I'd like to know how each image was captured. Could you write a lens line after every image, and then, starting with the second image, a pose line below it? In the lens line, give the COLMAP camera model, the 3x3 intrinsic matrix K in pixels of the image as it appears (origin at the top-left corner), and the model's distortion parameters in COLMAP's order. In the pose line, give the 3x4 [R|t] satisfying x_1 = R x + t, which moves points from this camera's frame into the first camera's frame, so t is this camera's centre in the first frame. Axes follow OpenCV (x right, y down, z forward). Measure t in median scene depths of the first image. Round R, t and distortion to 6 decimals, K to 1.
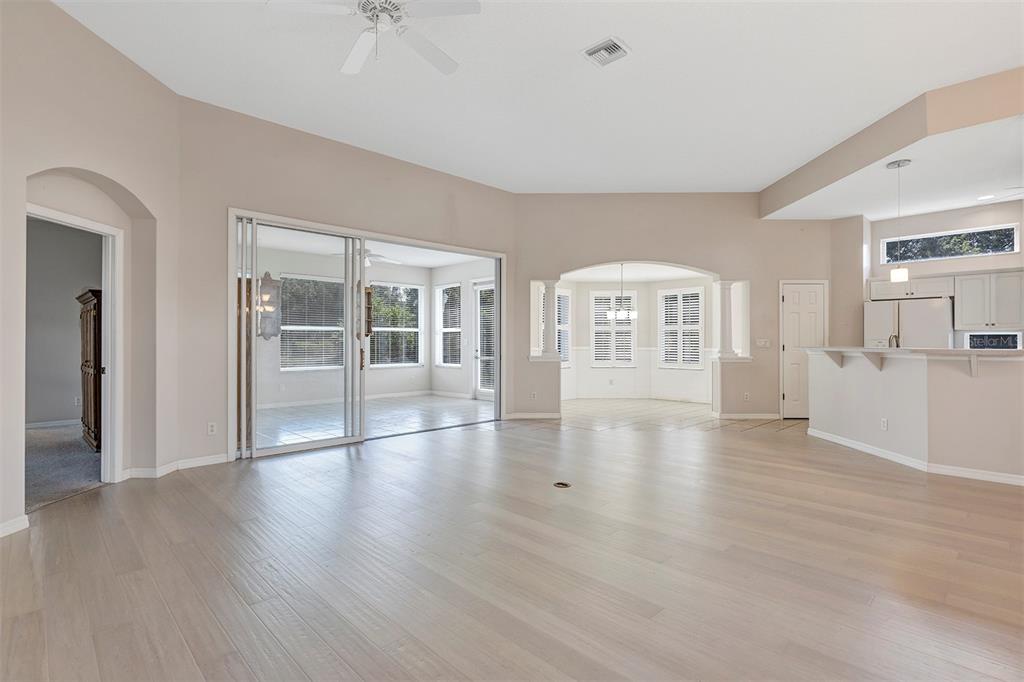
lens RADIAL K [[490.7, 0, 506.1], [0, 490.7, 339.4], [0, 0, 1]] dist [-0.004028, -0.000223]
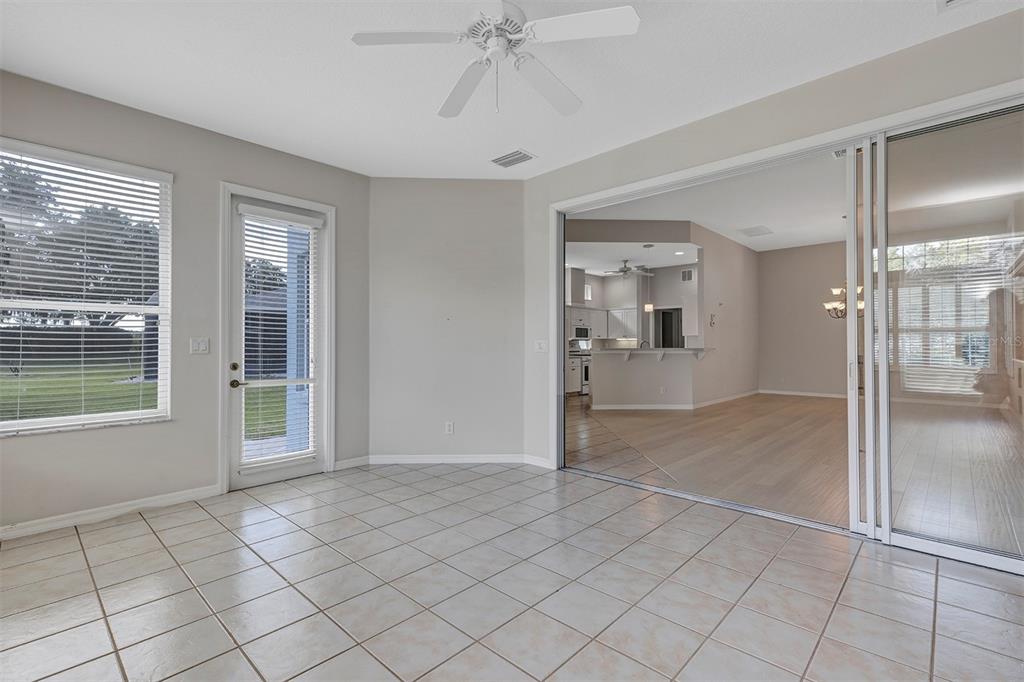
lens RADIAL K [[463.2, 0, 506.9], [0, 463.2, 340.4], [0, 0, 1]] dist [0.002851, 0.000256]
pose [[-0.040072, 0.010278, 0.999144, -0.611565], [-0.004861, 0.999933, -0.010481, 0.006101], [-0.999185, -0.005277, -0.040020, 1.099861]]
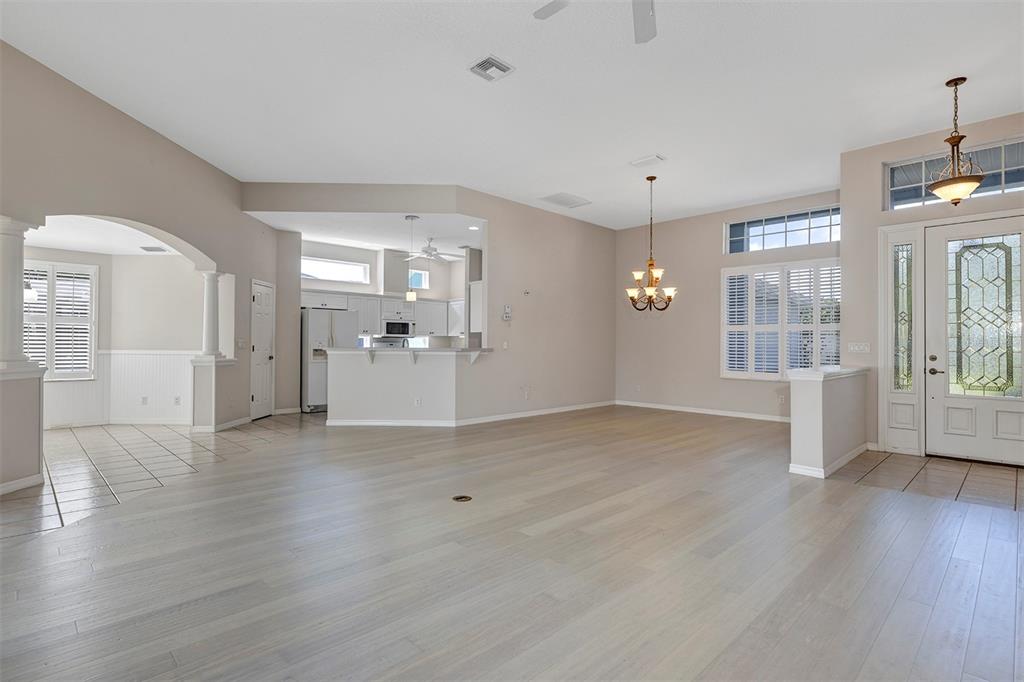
lens RADIAL K [[505.0, 0, 512.0], [0, 505.0, 341.0], [0, 0, 1]] dist [-0.001231, -0.000134]
pose [[-0.011688, 0.007081, 0.999907, -0.454978], [-0.011702, 0.999905, -0.007218, 0.003511], [-0.999863, -0.011785, -0.011604, 0.499107]]
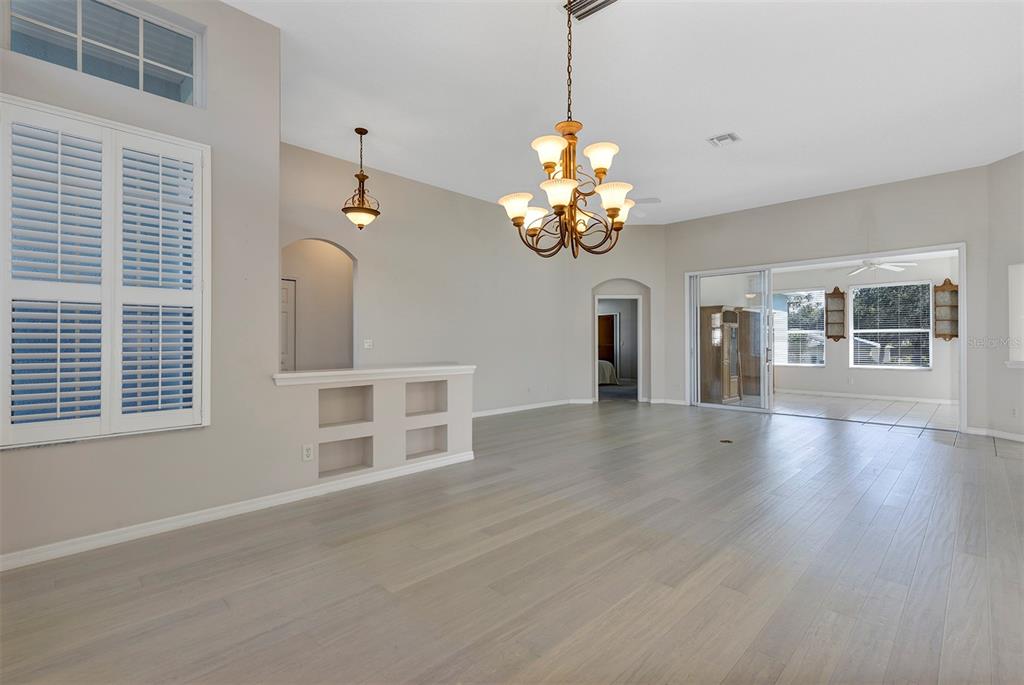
lens RADIAL K [[463.2, 0, 506.9], [0, 463.2, 341.9], [0, 0, 1]] dist [0.002851, 0.000256]
pose [[0.012398, -0.003594, -0.999917, 0.803302], [0.004629, 0.999983, -0.003537, 0.002681], [0.999912, -0.004584, 0.012415, 0.179077]]
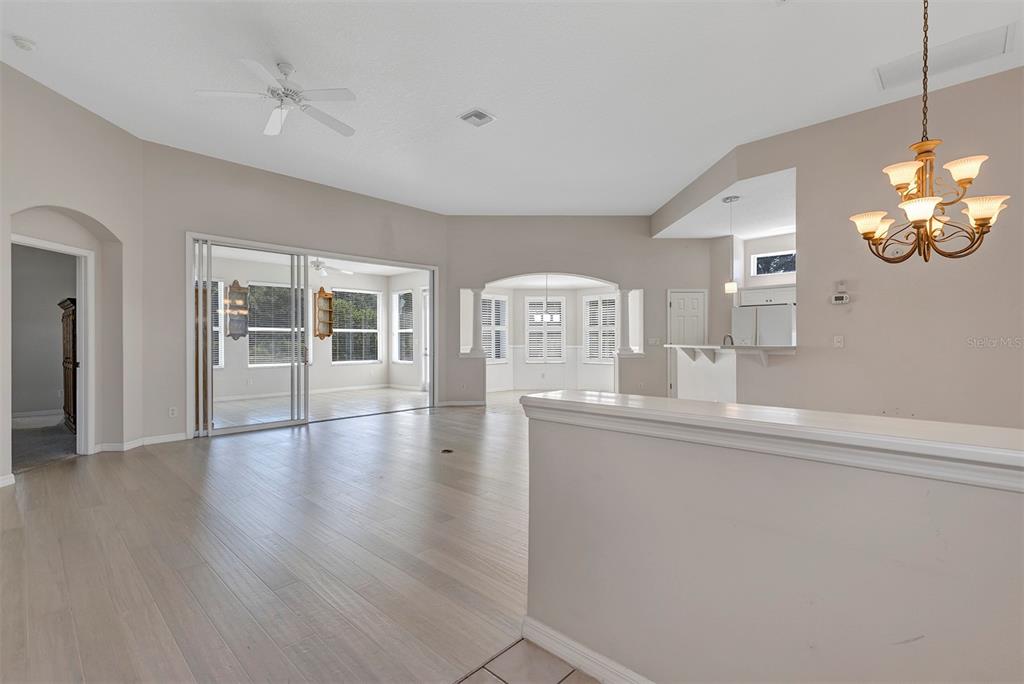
lens RADIAL K [[463.2, 0, 506.9], [0, 463.2, 341.4], [0, 0, 1]] dist [0.002851, 0.000256]
pose [[0.999278, -0.002324, 0.037913, 0.121441], [0.002131, 0.999985, 0.005141, 0.000356], [-0.037925, -0.005056, 0.999268, -0.120992]]
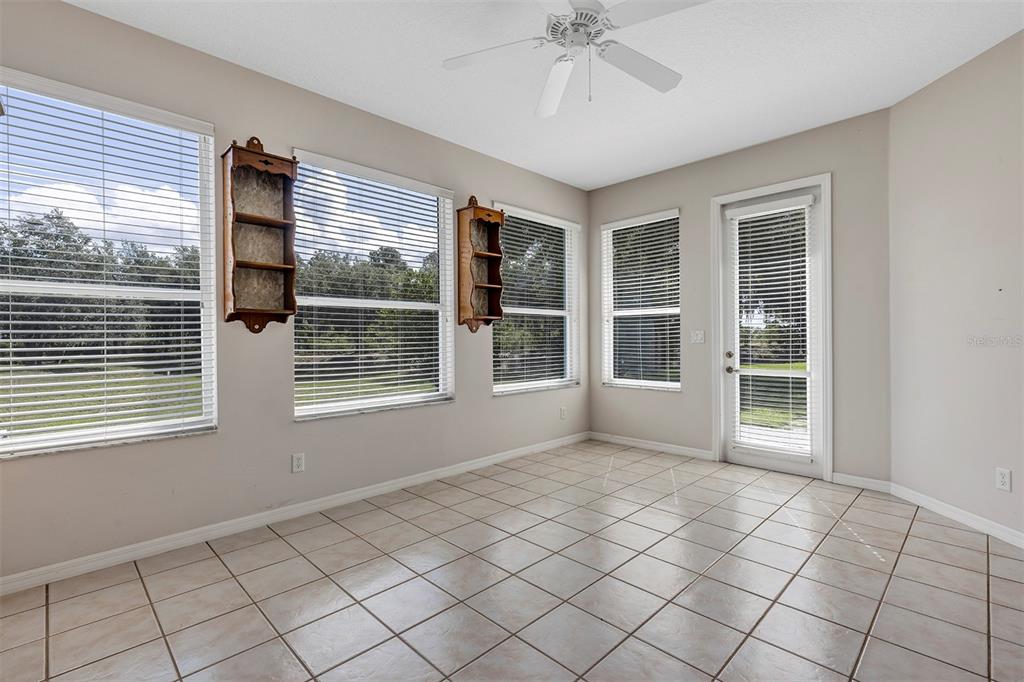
lens RADIAL K [[463.2, 0, 506.9], [0, 463.2, 340.4], [0, 0, 1]] dist [0.002851, 0.000256]
pose [[0.999985, -0.004484, 0.003184, -0.367476], [0.004442, 0.999907, 0.012904, 0.004380], [-0.003242, -0.012889, 0.999912, 0.794677]]
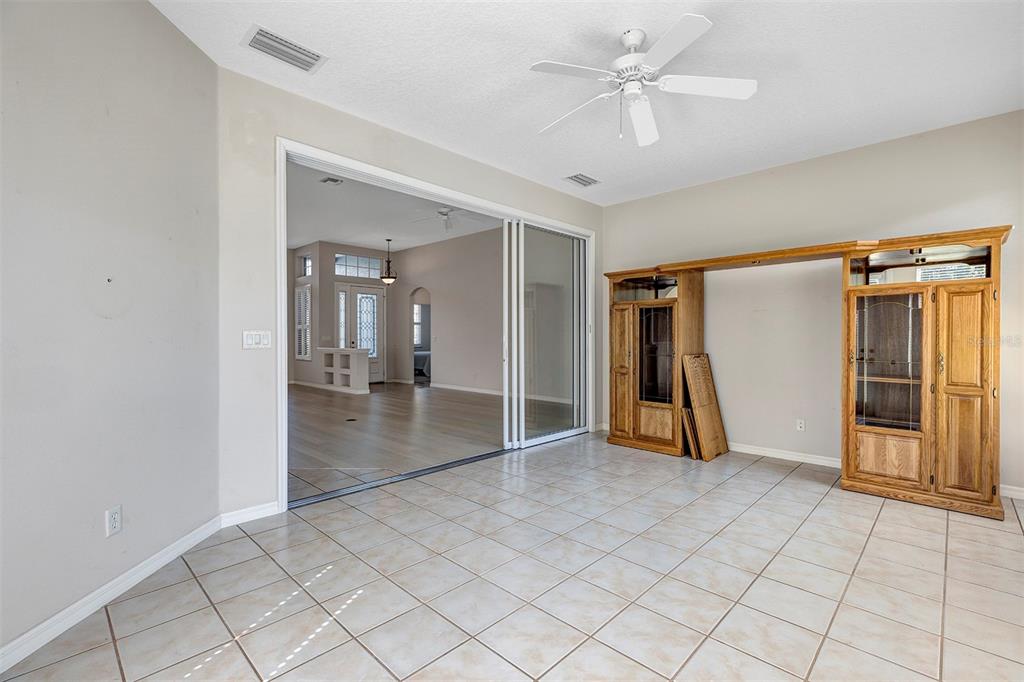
lens RADIAL K [[463.2, 0, 506.9], [0, 463.2, 340.4], [0, 0, 1]] dist [0.002851, 0.000256]
pose [[-0.999832, 0.002151, -0.018223, -0.220071], [0.002128, 0.999997, 0.001309, 0.006973], [0.018225, 0.001270, -0.999833, 1.441603]]
